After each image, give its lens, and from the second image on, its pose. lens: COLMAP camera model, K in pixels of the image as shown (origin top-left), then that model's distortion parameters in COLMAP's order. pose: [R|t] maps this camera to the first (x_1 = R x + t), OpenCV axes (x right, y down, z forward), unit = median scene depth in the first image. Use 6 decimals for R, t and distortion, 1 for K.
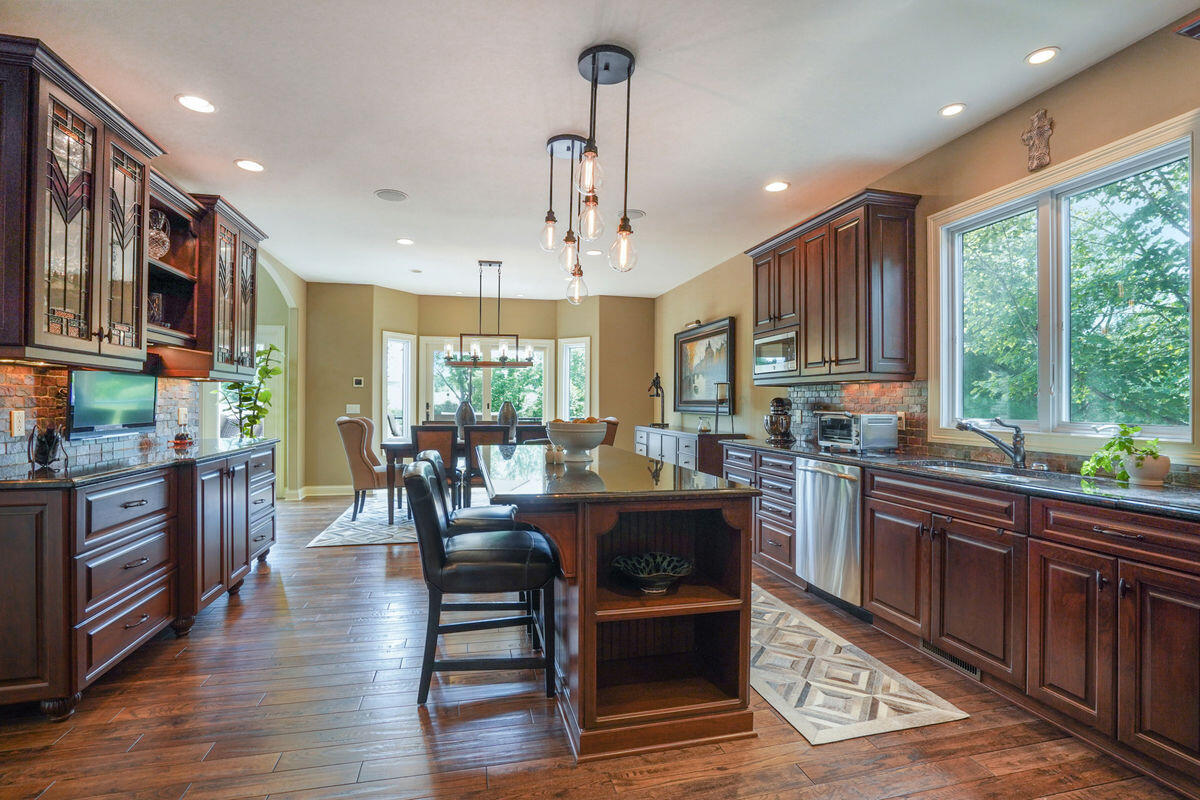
lens RADIAL K [[570.6, 0, 599.6], [0, 570.6, 399.7], [0, 0, 1]] dist [-0.026402, 0.006602]
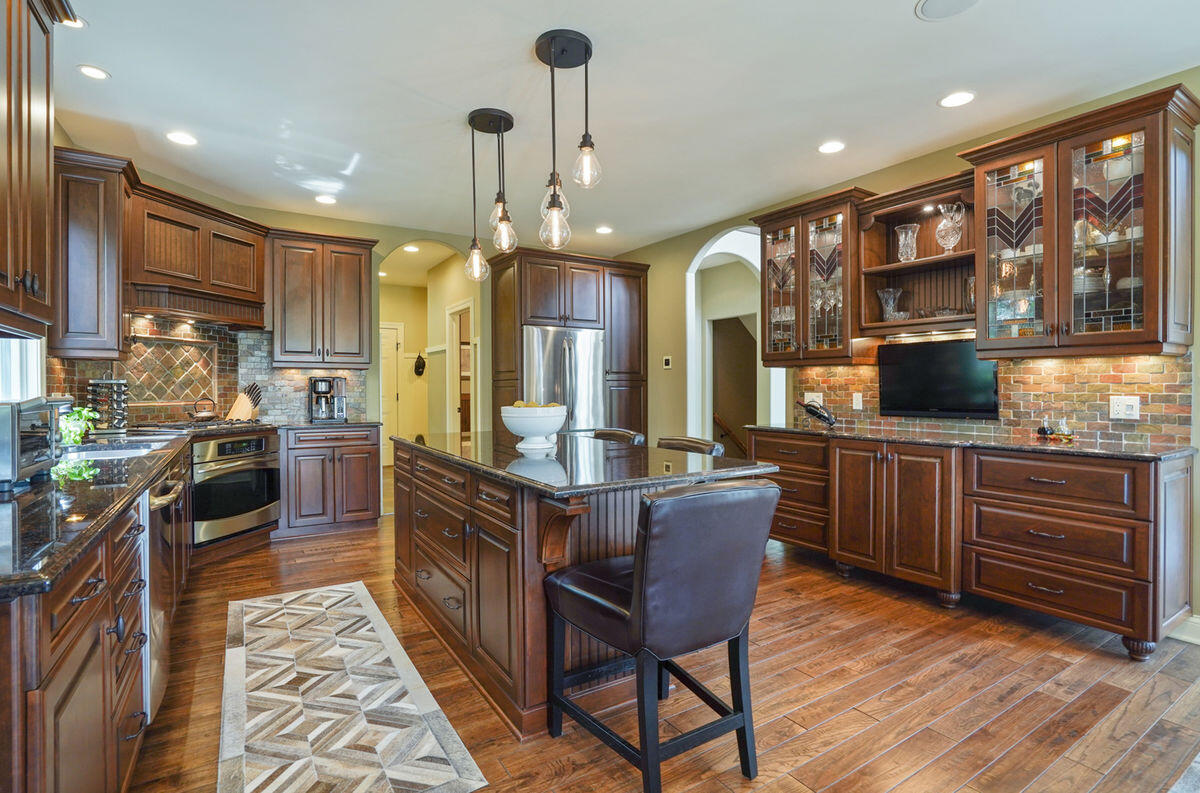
lens RADIAL K [[570.6, 0, 603.7], [0, 570.6, 396.0], [0, 0, 1]] dist [-0.026402, 0.006602]
pose [[-0.946619, 0.004791, -0.322318, 0.189981], [0.003368, 0.999982, 0.004971, 0.030361], [0.322336, 0.003620, -0.946618, 2.351480]]
